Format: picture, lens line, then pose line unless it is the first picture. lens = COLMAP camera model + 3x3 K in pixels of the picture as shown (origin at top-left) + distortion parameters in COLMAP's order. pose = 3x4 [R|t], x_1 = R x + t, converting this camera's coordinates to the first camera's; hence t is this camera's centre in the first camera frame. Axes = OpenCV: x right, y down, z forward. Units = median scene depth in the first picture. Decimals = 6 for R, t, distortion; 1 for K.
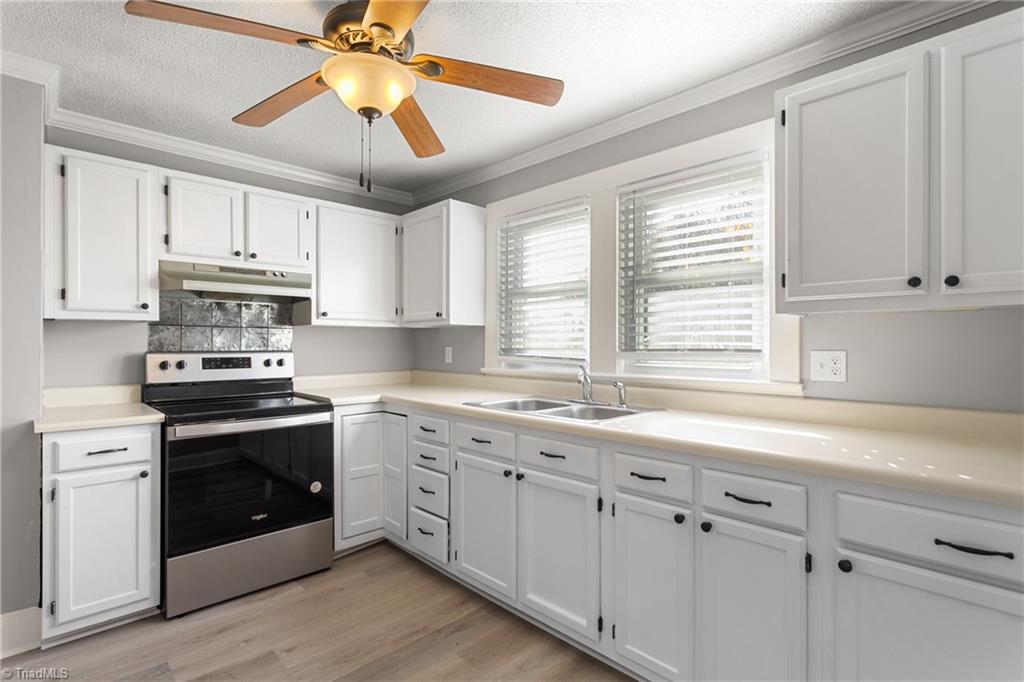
lens RADIAL K [[495.9, 0, 506.4], [0, 495.9, 348.1], [0, 0, 1]] dist [-0.011147, 0.005668]
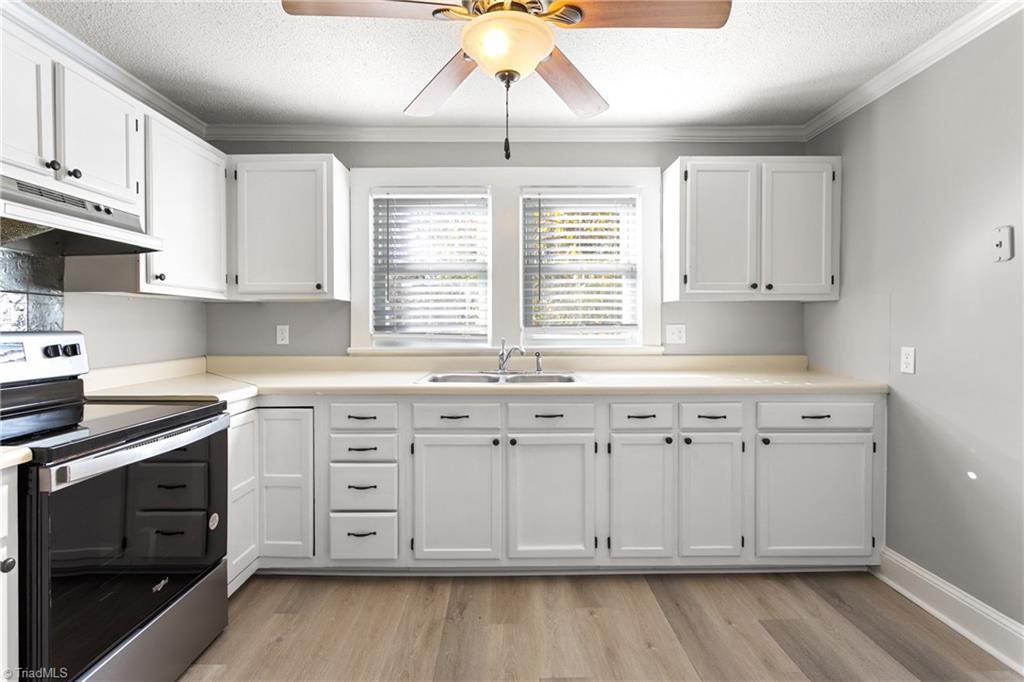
lens RADIAL K [[495.9, 0, 503.7], [0, 495.9, 333.1], [0, 0, 1]] dist [-0.011147, 0.005668]
pose [[0.689664, -0.014726, 0.723979, -0.651699], [0.009848, 0.999891, 0.010957, 0.007566], [-0.724062, -0.000427, 0.689735, 0.225010]]
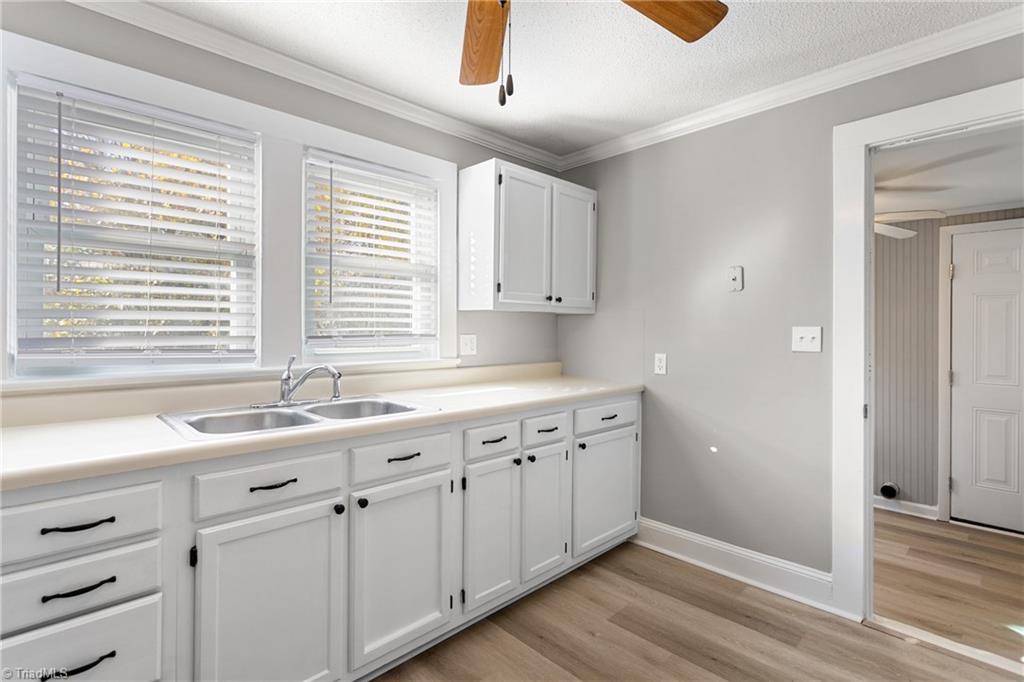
lens RADIAL K [[495.9, 0, 510.8], [0, 495.9, 332.5], [0, 0, 1]] dist [-0.011147, 0.005668]
pose [[-0.007440, -0.005258, 0.999959, -0.626030], [0.006041, 0.999968, 0.005303, -0.006290], [-0.999954, 0.006080, -0.007408, 0.653892]]
